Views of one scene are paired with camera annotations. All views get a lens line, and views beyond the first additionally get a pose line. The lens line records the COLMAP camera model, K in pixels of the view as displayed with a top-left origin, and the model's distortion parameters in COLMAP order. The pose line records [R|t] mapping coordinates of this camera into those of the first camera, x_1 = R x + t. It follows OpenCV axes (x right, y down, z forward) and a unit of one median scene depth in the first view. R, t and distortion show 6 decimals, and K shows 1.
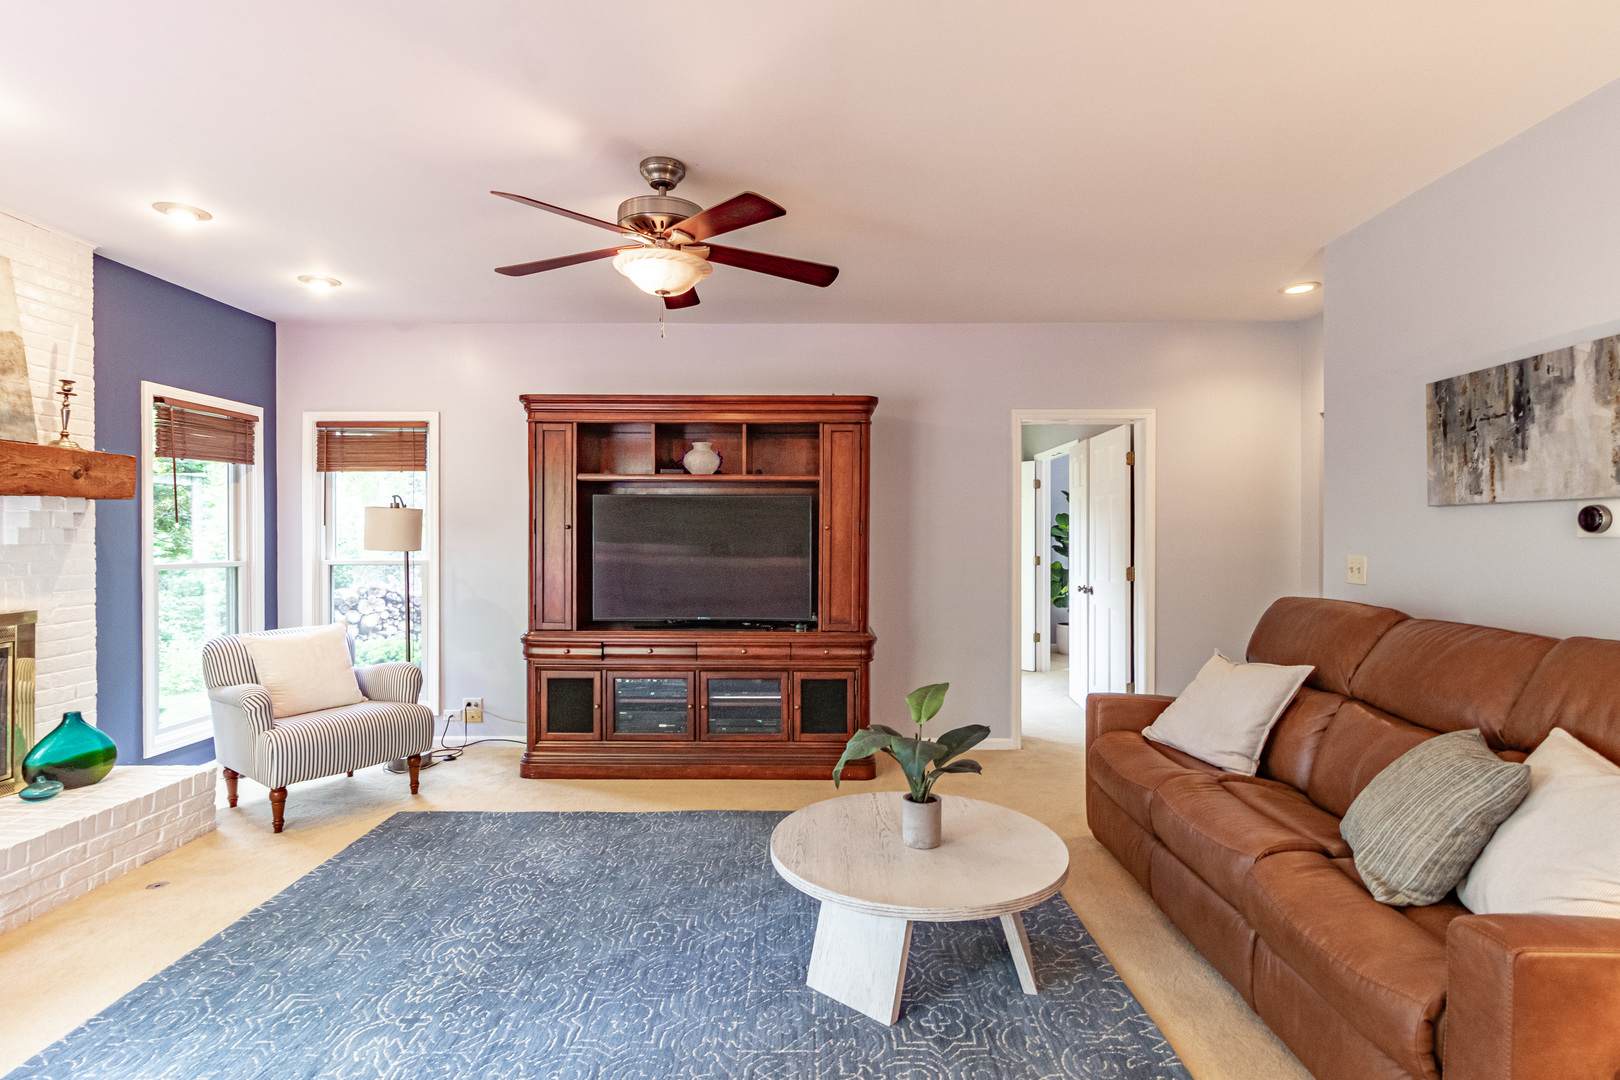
lens RADIAL K [[808.1, 0, 867.5], [0, 808.1, 542.9], [0, 0, 1]] dist [-0.000418, 0.000900]
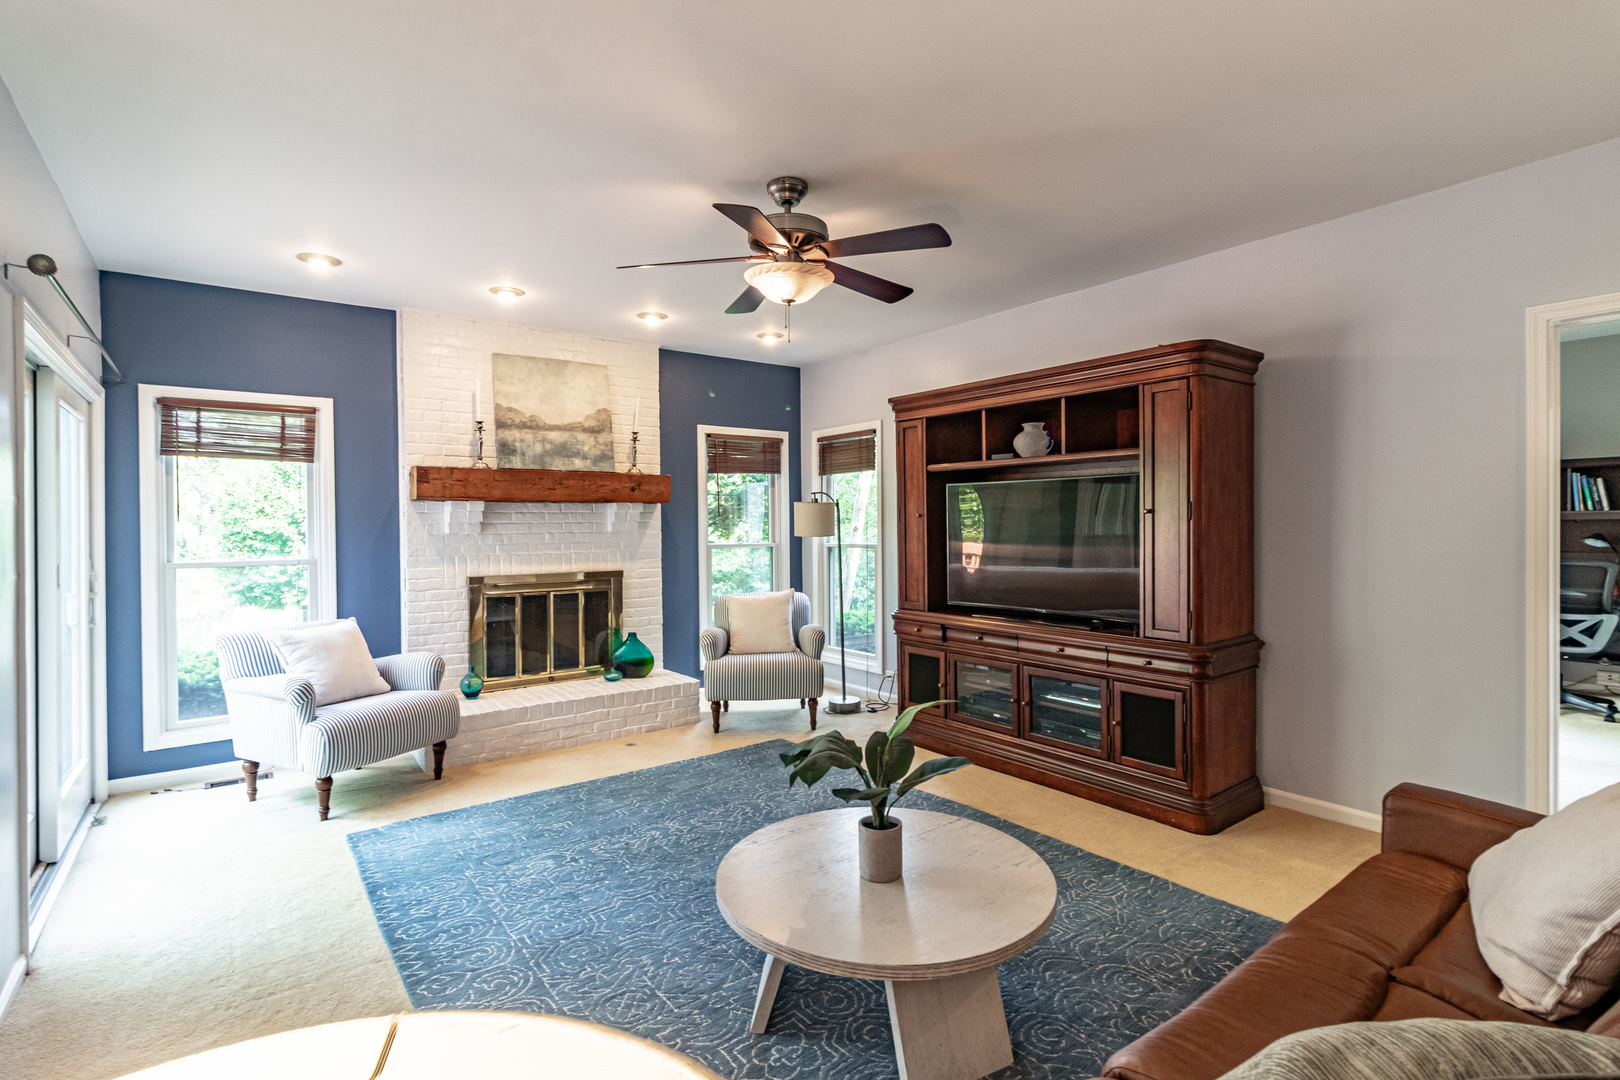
lens RADIAL K [[808.1, 0, 812.3], [0, 808.1, 534.6], [0, 0, 1]] dist [-0.000418, 0.000900]
pose [[0.576967, 0.003512, -0.816760, 0.433764], [0.001595, 0.999984, 0.005426, 0.000208], [0.816766, -0.004434, 0.576952, 0.258331]]
